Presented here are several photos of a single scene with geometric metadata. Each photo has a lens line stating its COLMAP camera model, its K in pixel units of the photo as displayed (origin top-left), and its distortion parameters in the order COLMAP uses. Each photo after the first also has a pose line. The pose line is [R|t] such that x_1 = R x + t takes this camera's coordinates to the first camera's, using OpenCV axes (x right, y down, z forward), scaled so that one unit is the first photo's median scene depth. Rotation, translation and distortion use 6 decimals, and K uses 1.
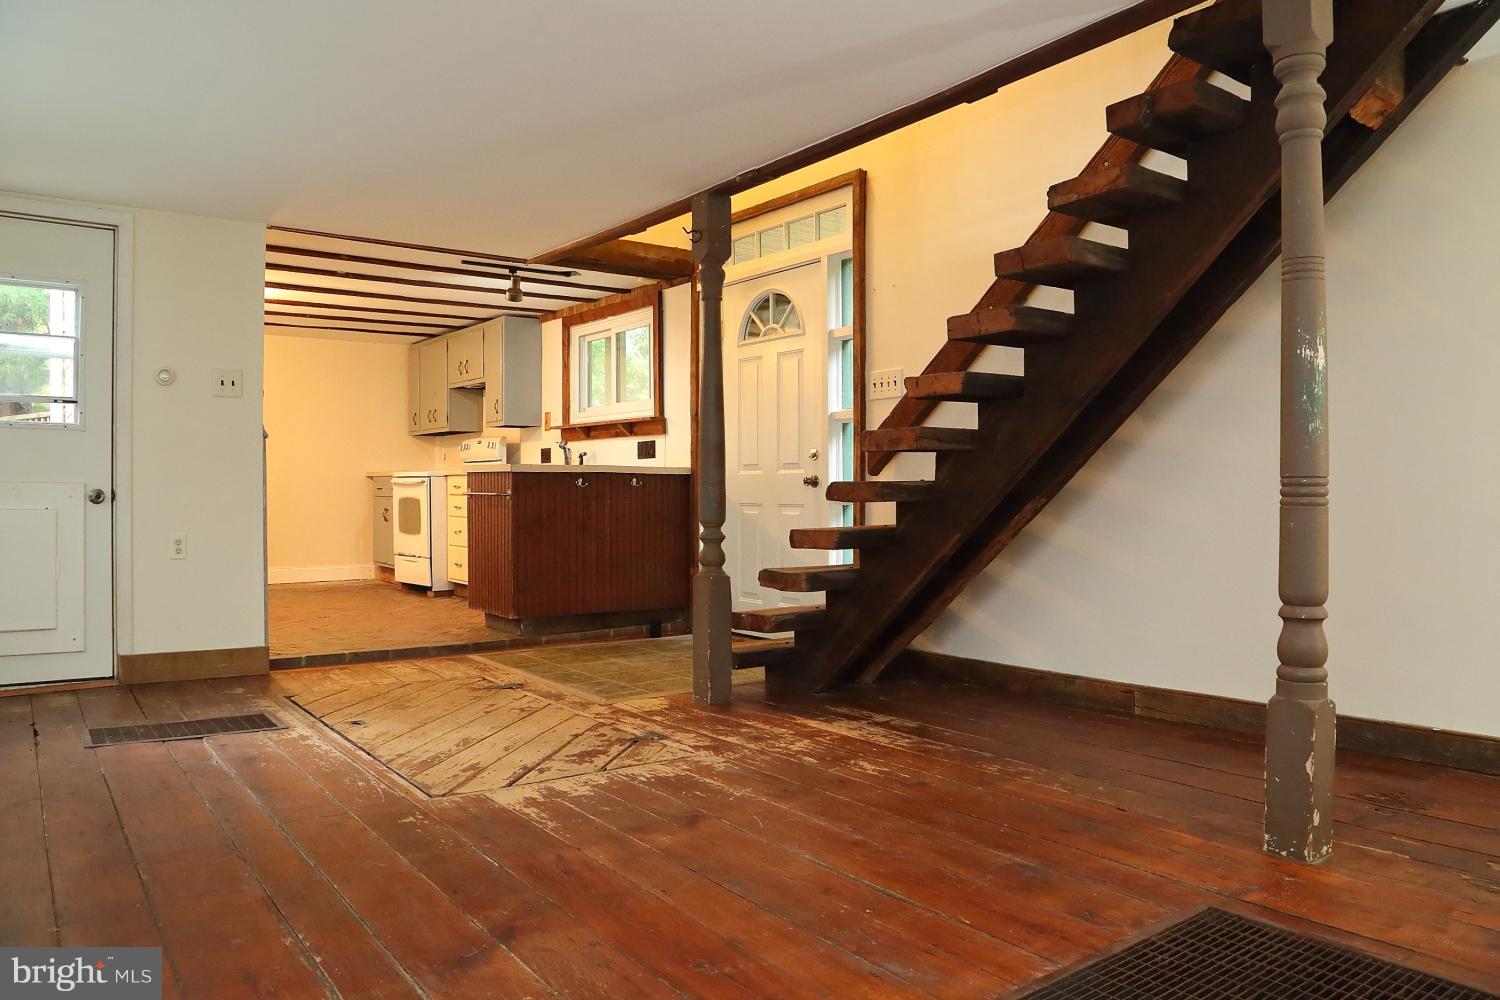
lens RADIAL K [[1041.9, 0, 741.6], [0, 1041.9, 501.5], [0, 0, 1]] dist [-0.120578, 0.065496]
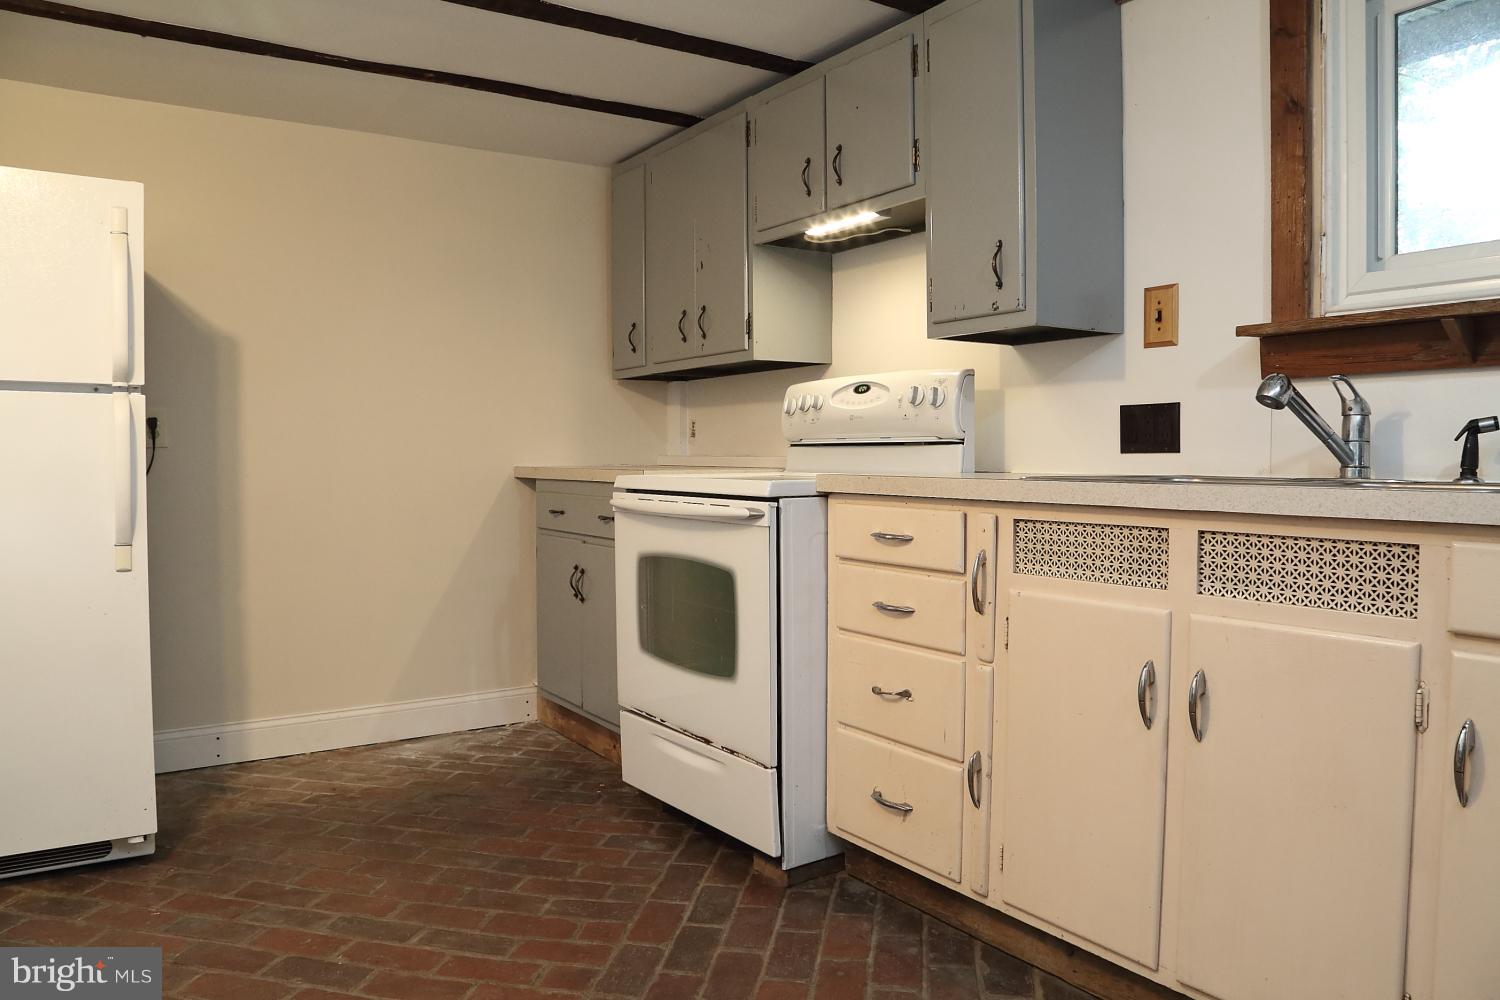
lens RADIAL K [[1041.9, 0, 741.6], [0, 1041.9, 501.5], [0, 0, 1]] dist [-0.120578, 0.065496]
pose [[0.997755, -0.000978, -0.066960, -0.363473], [0.003017, 0.999535, 0.030357, -0.040389], [0.066899, -0.030491, 0.997294, 0.867687]]
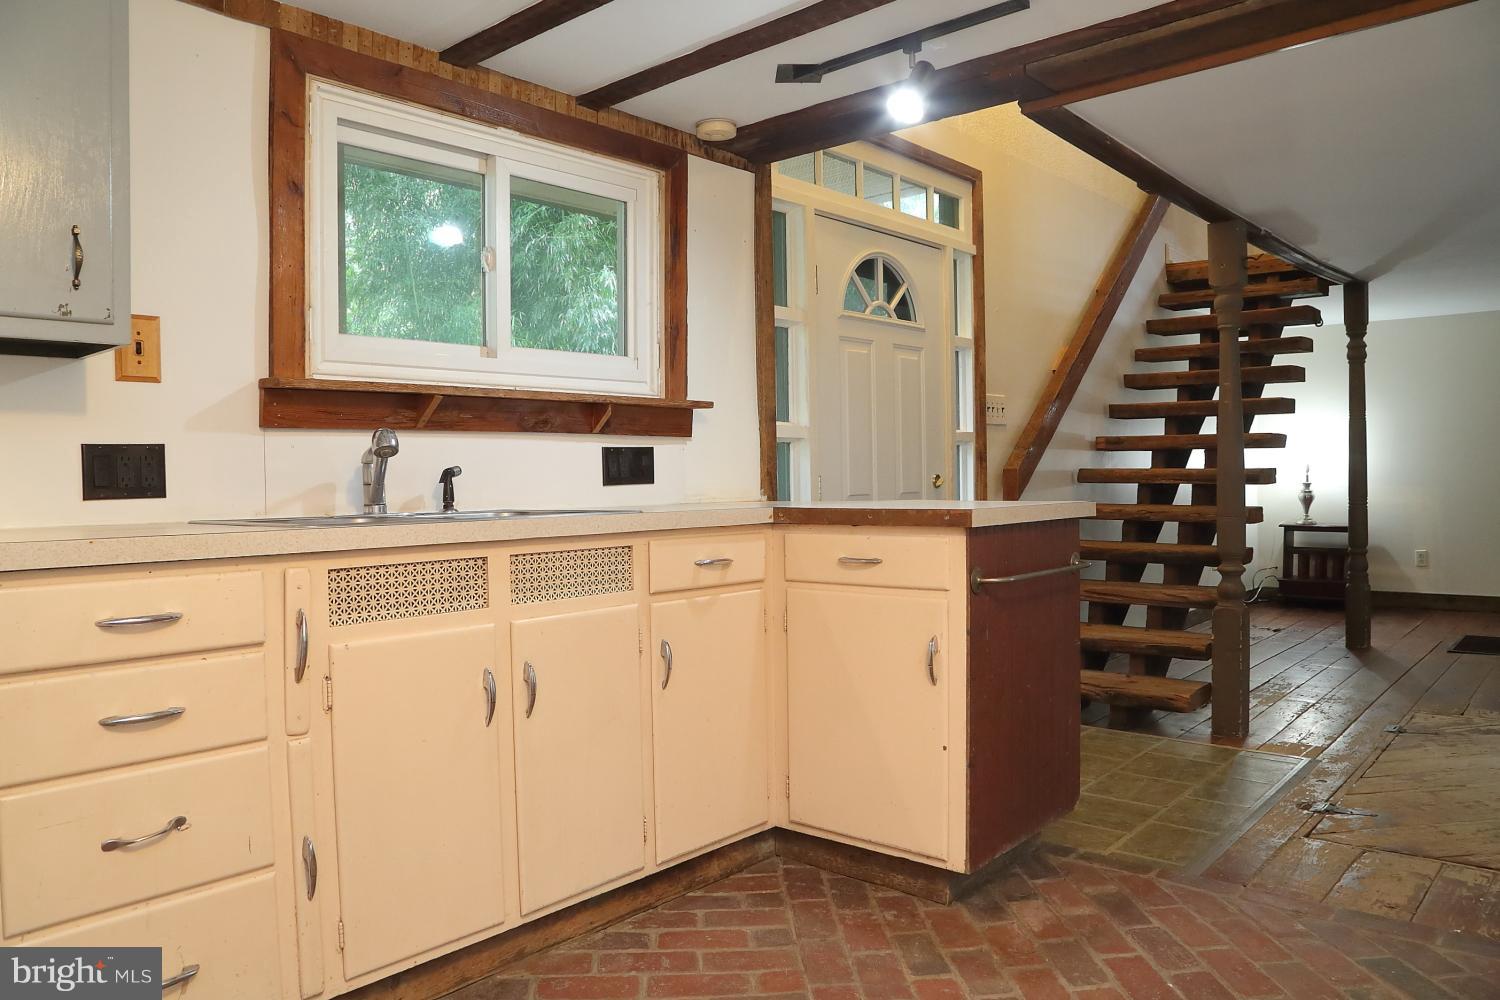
lens RADIAL K [[1048.0, 0, 750.0], [0, 1048.0, 500.0], [0, 0, 1]] dist [-0.126721, 0.081622]
pose [[-0.200912, -0.022740, 0.979345, -0.606811], [0.027334, 0.999211, 0.028809, -0.050034], [-0.979228, 0.032557, -0.200132, 1.122089]]
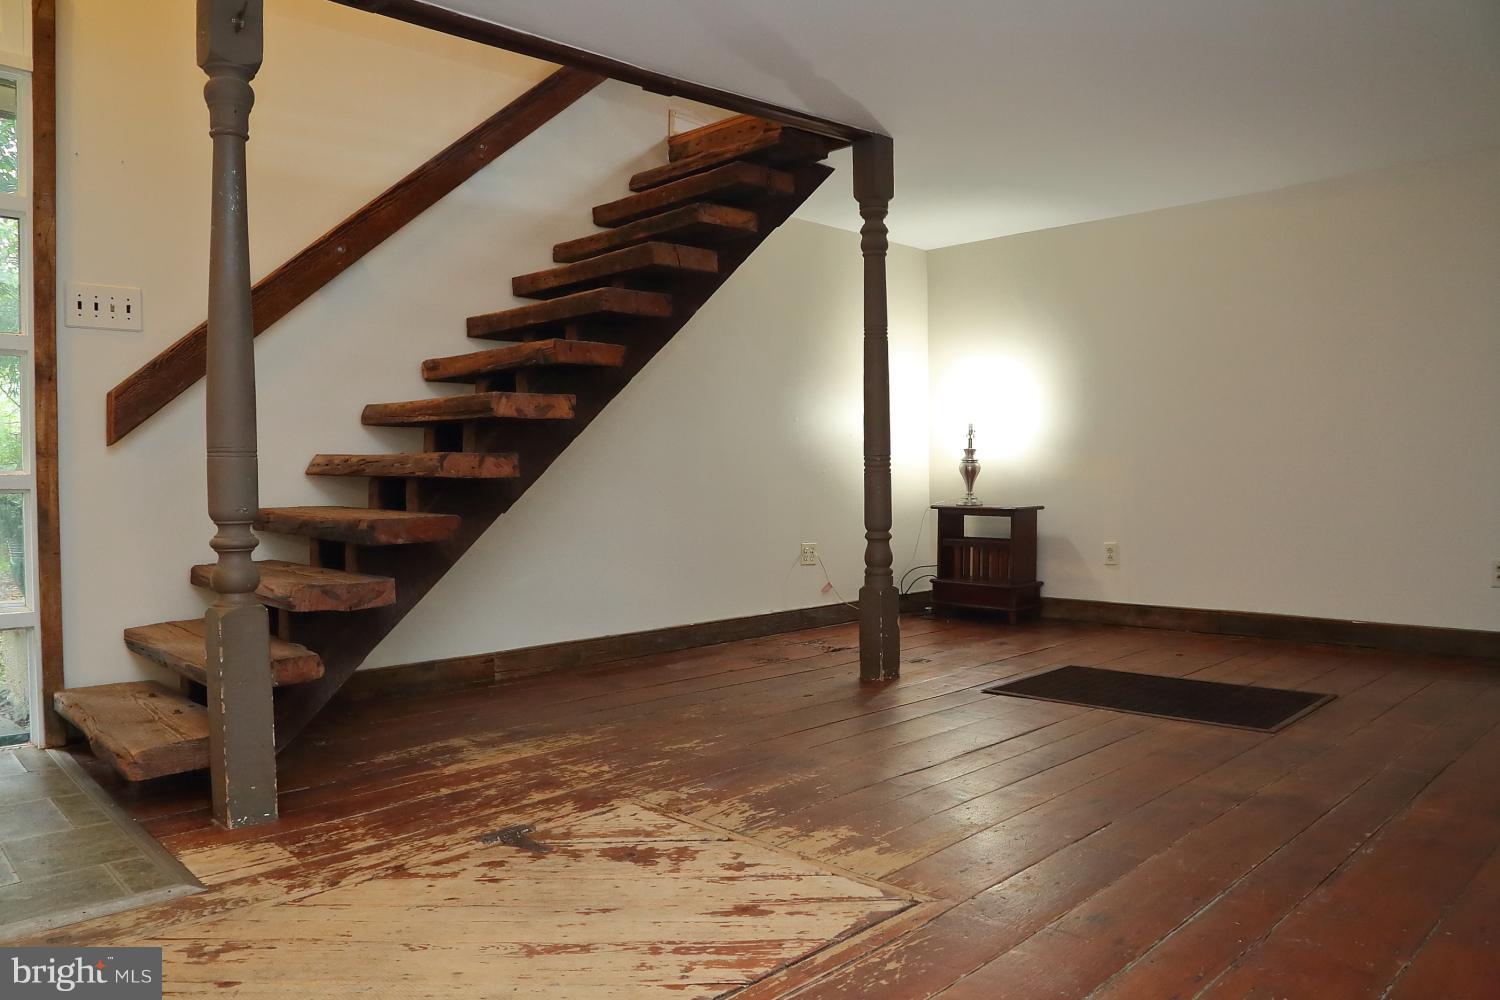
lens RADIAL K [[1048.0, 0, 750.0], [0, 1048.0, 500.0], [0, 0, 1]] dist [-0.126721, 0.081622]
pose [[-0.132249, -0.021050, 0.990993, -0.433683], [0.020656, 0.999499, 0.023987, 0.001320], [-0.991001, 0.023642, -0.131748, 0.539926]]
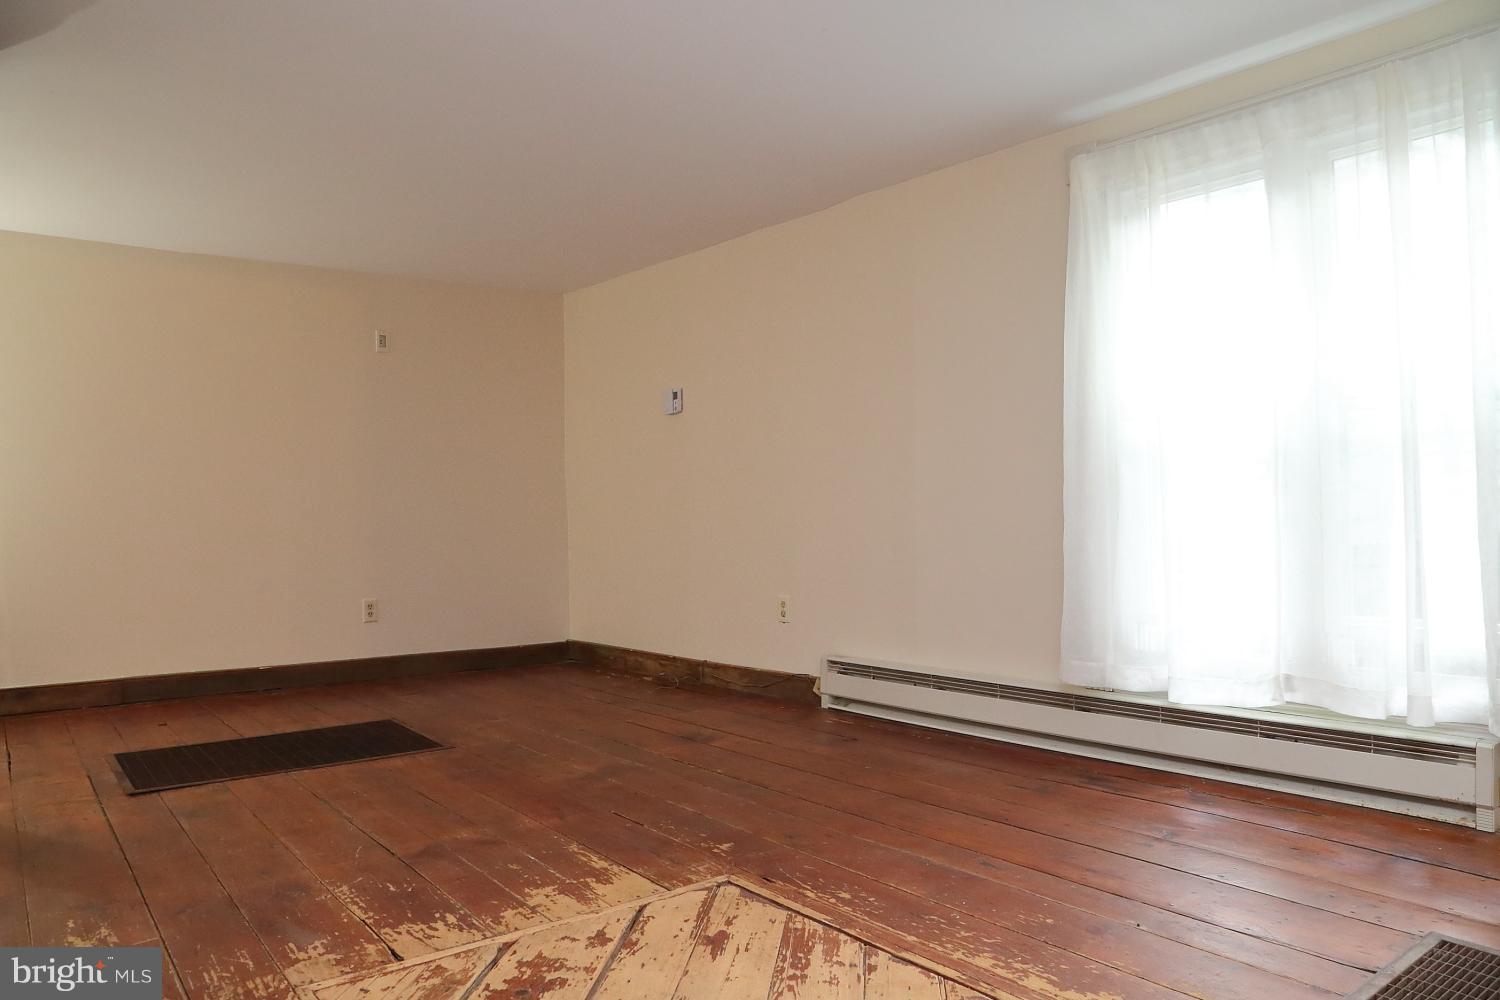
lens RADIAL K [[1041.9, 0, 741.6], [0, 1041.9, 501.5], [0, 0, 1]] dist [-0.120578, 0.065496]
pose [[-0.999563, 0.018002, -0.023461, -0.135455], [0.018250, 0.999779, -0.010426, 0.000171], [0.023269, -0.010849, -0.999670, 0.817251]]
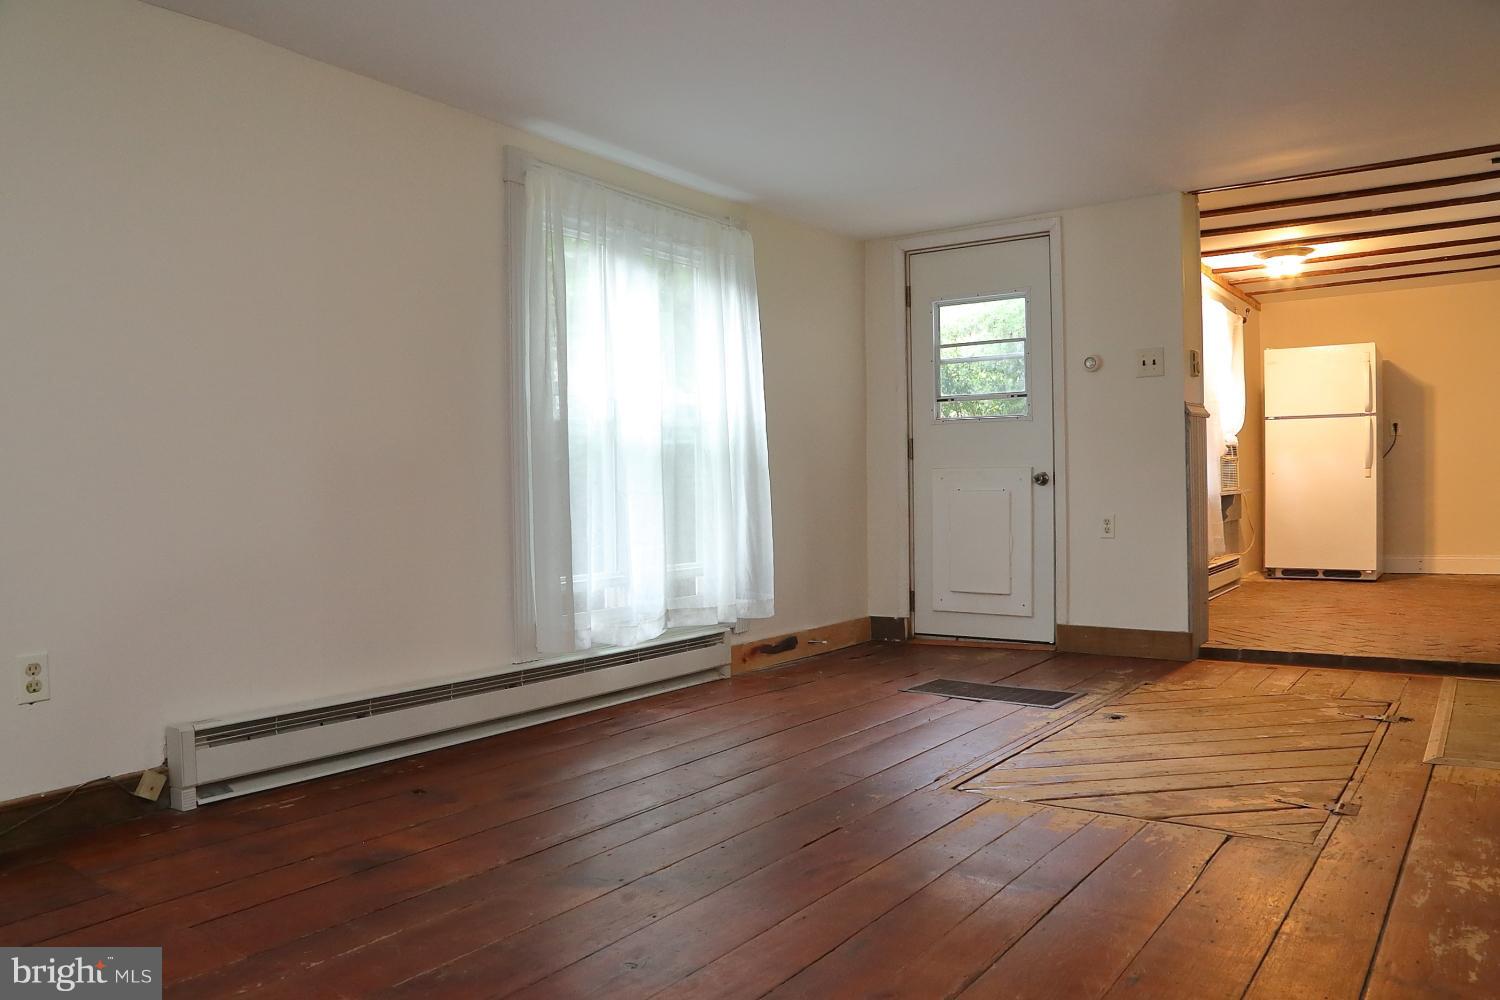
lens RADIAL K [[1084.4, 0, 757.2], [0, 1084.4, 507.6], [0, 0, 1]] dist [-0.121508, 0.086492]
pose [[0.307027, 0.012980, -0.951612, 0.274847], [0.013532, 0.999746, 0.018003, 0.000643], [0.951604, -0.018404, 0.306774, 0.232358]]
